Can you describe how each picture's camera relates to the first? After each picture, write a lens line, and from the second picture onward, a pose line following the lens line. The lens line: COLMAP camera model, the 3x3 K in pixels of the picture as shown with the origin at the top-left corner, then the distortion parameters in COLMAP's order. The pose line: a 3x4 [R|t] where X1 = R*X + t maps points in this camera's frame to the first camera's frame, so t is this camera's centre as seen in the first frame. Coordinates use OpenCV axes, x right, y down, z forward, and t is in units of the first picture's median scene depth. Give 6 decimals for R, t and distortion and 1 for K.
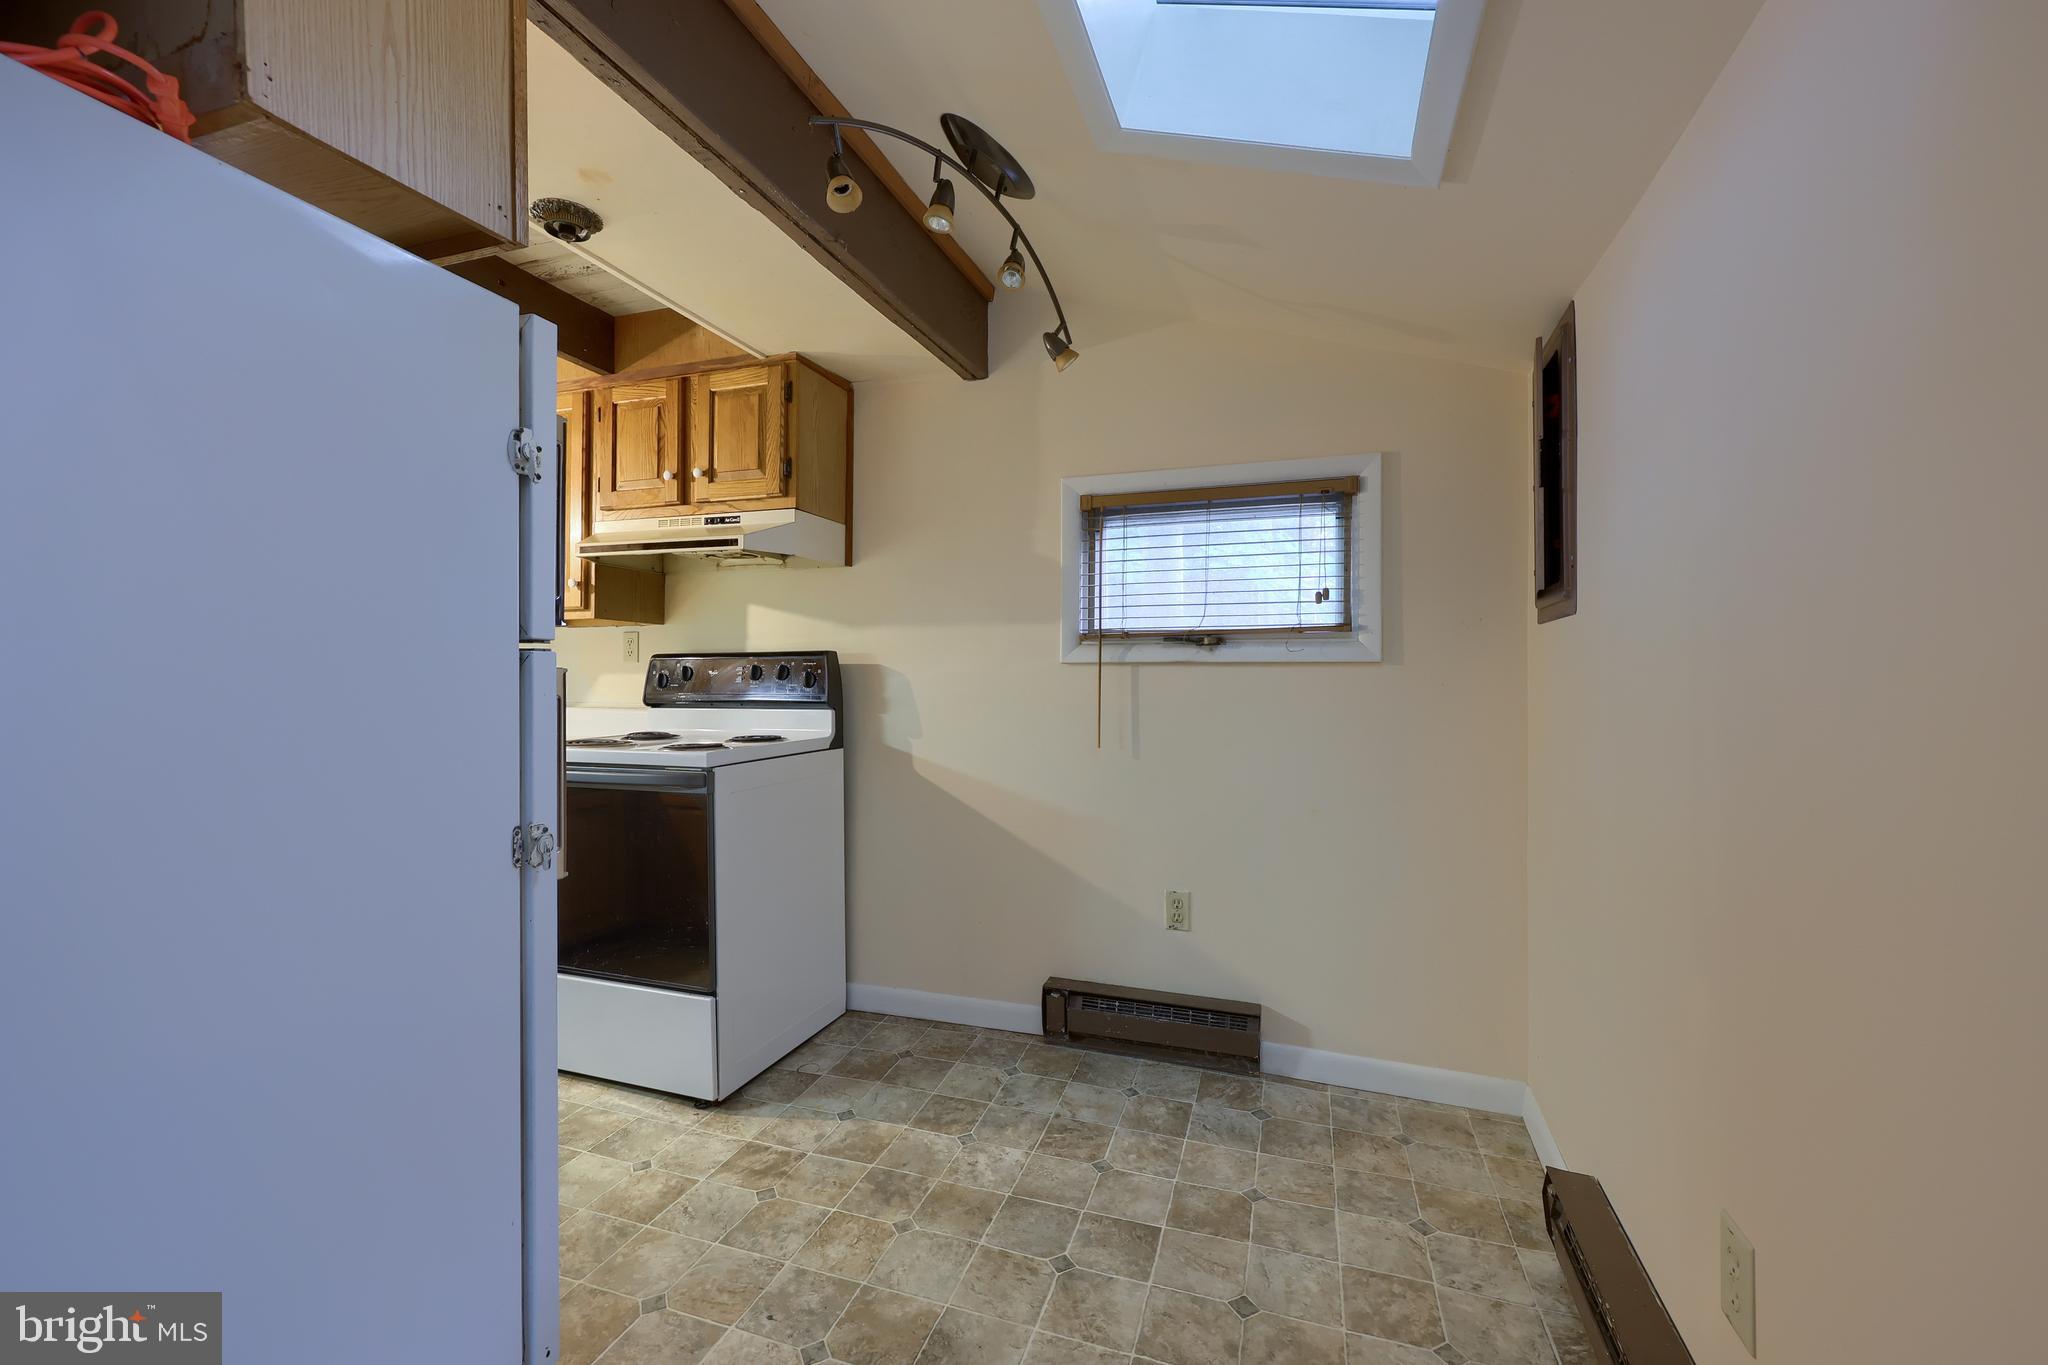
lens RADIAL K [[807.2, 0, 1043.5], [0, 807.2, 672.1], [0, 0, 1]] dist [-0.005418, -0.000296]
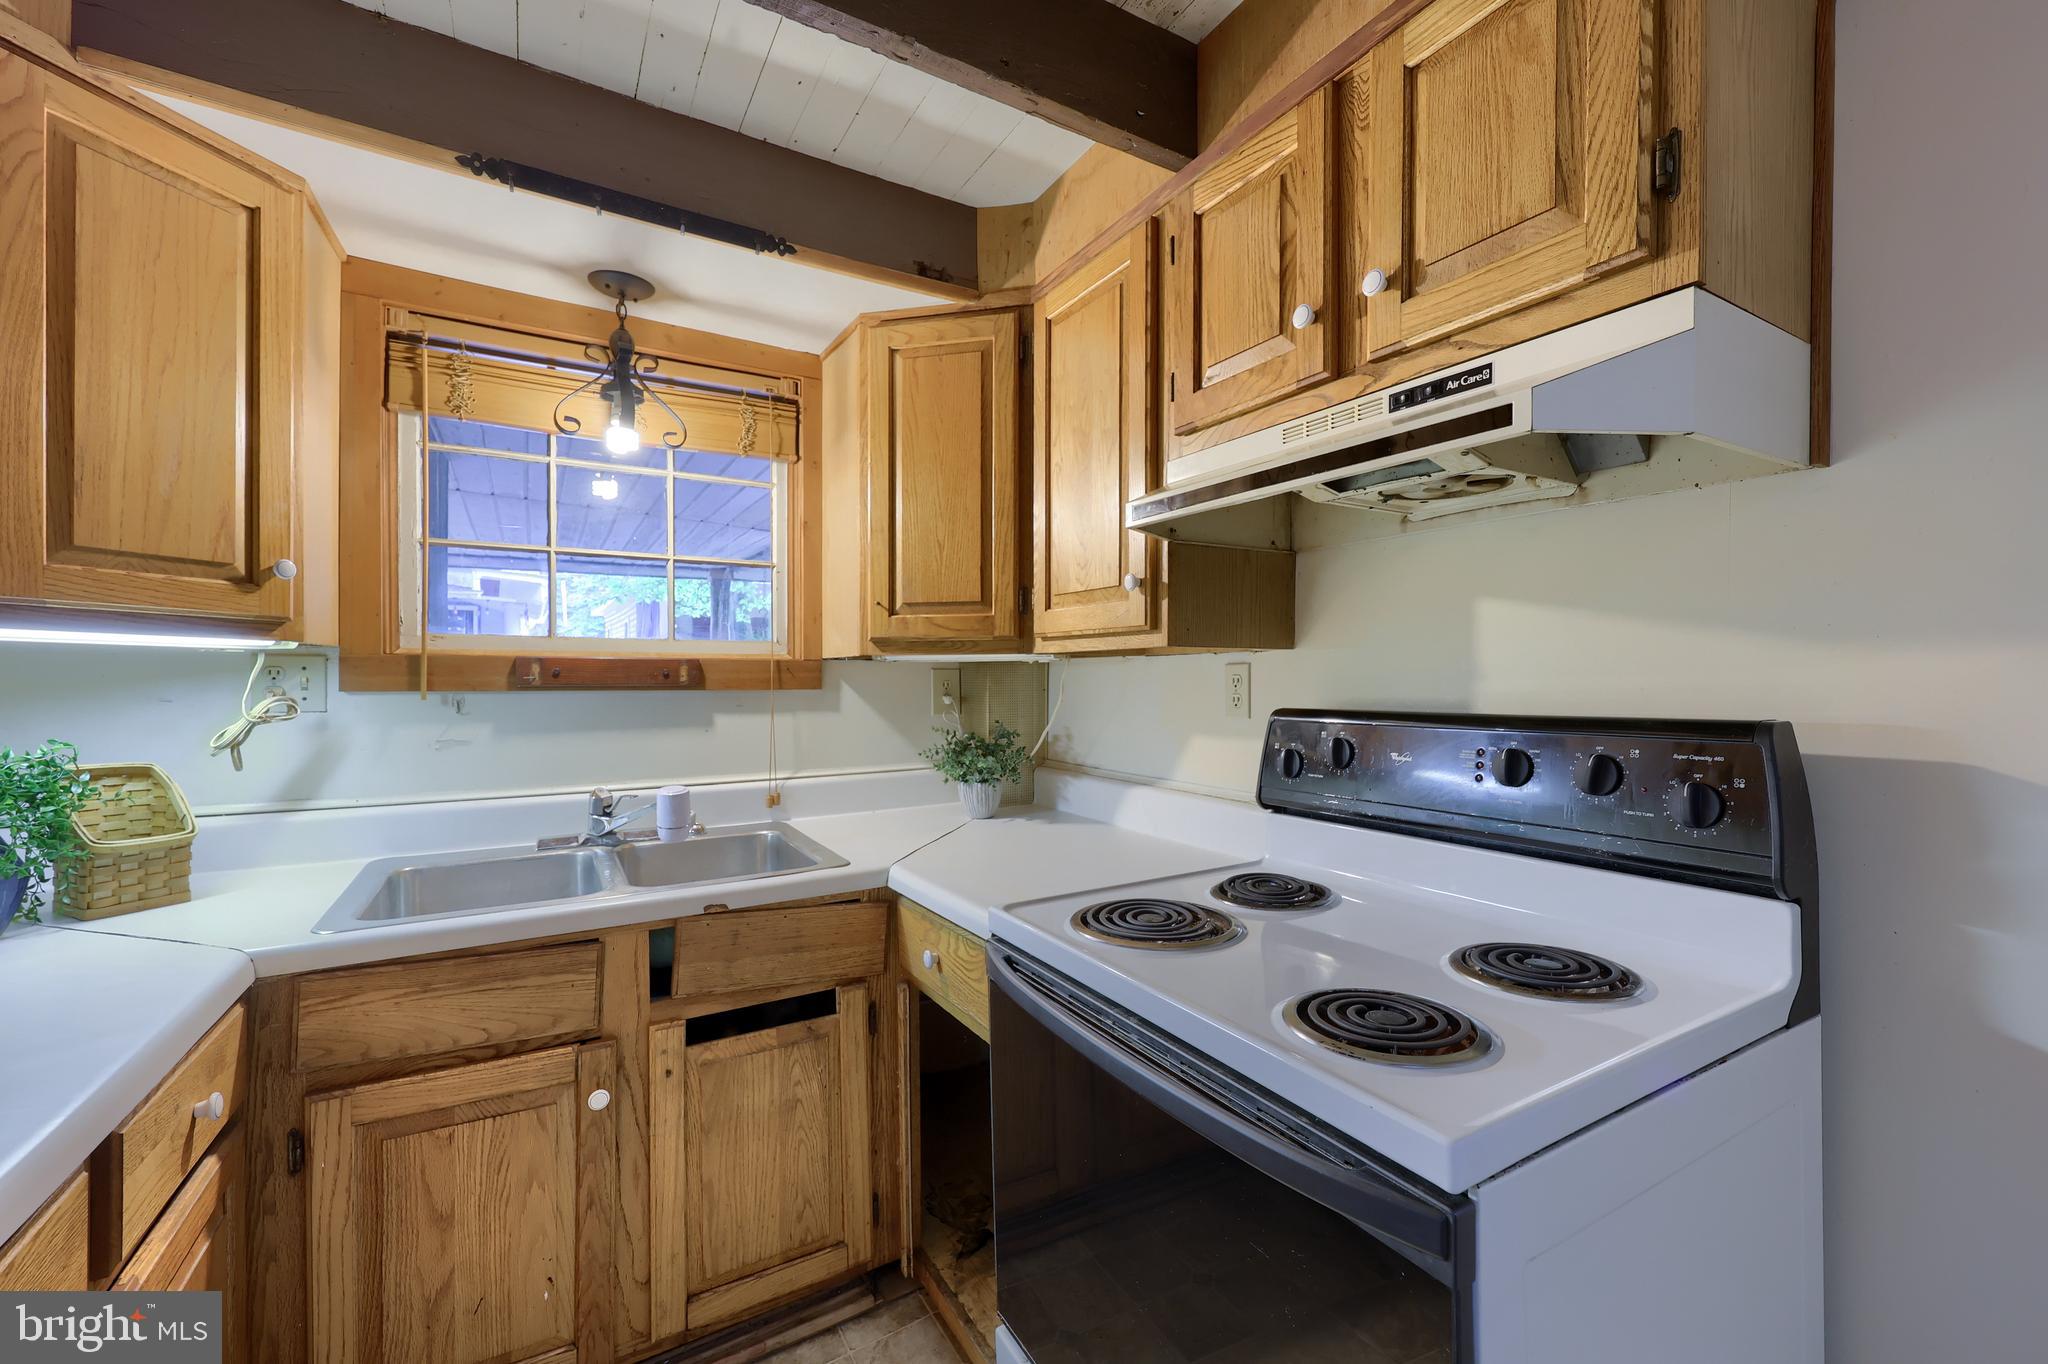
lens RADIAL K [[824.5, 0, 1012.4], [0, 824.5, 682.0], [0, 0, 1]] dist [-0.000935, -0.000769]
pose [[0.723771, -0.000277, -0.690040, -0.267939], [0.008214, 0.999933, 0.008214, -0.050088], [0.689991, -0.011613, 0.723725, 0.557381]]
